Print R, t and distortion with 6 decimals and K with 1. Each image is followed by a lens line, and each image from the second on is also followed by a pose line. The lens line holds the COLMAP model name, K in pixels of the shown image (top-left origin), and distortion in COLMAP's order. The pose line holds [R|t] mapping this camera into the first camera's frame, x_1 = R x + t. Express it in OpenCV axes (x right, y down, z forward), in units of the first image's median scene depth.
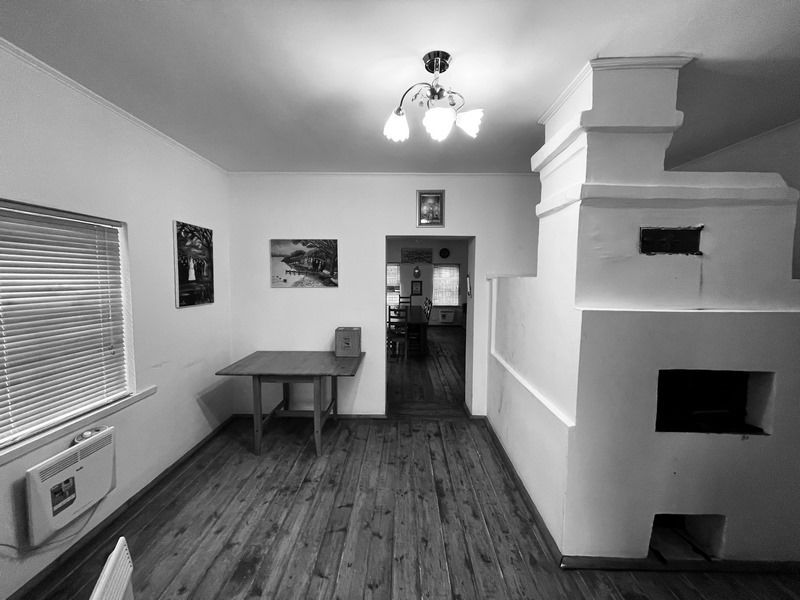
lens RADIAL K [[327.3, 0, 400.0], [0, 327.3, 300.0], [0, 0, 1]] dist [-0.002629, -0.000341]
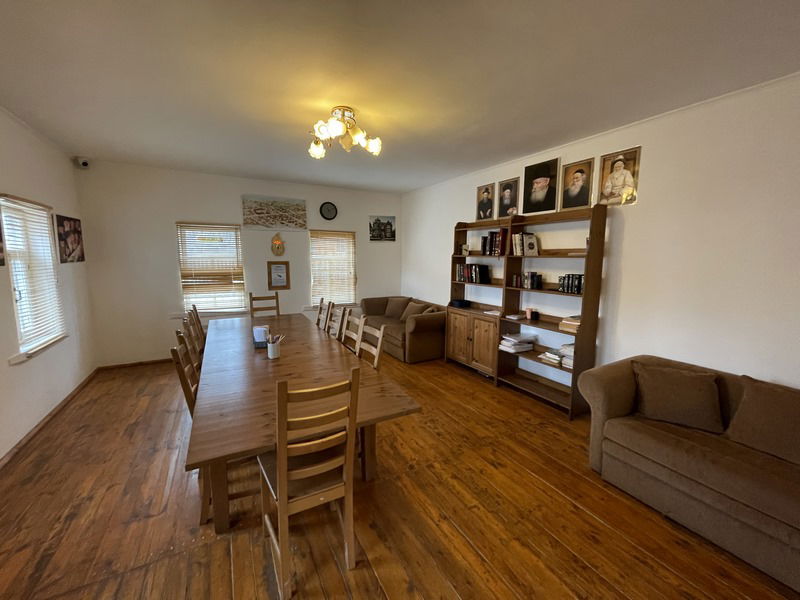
lens RADIAL K [[327.3, 0, 400.0], [0, 327.3, 300.0], [0, 0, 1]] dist [-0.002629, -0.000341]
pose [[0.867906, -0.057158, 0.493429, -0.041396], [0.023952, 0.997018, 0.073363, -0.030257], [-0.496150, -0.051853, 0.866687, 0.448580]]
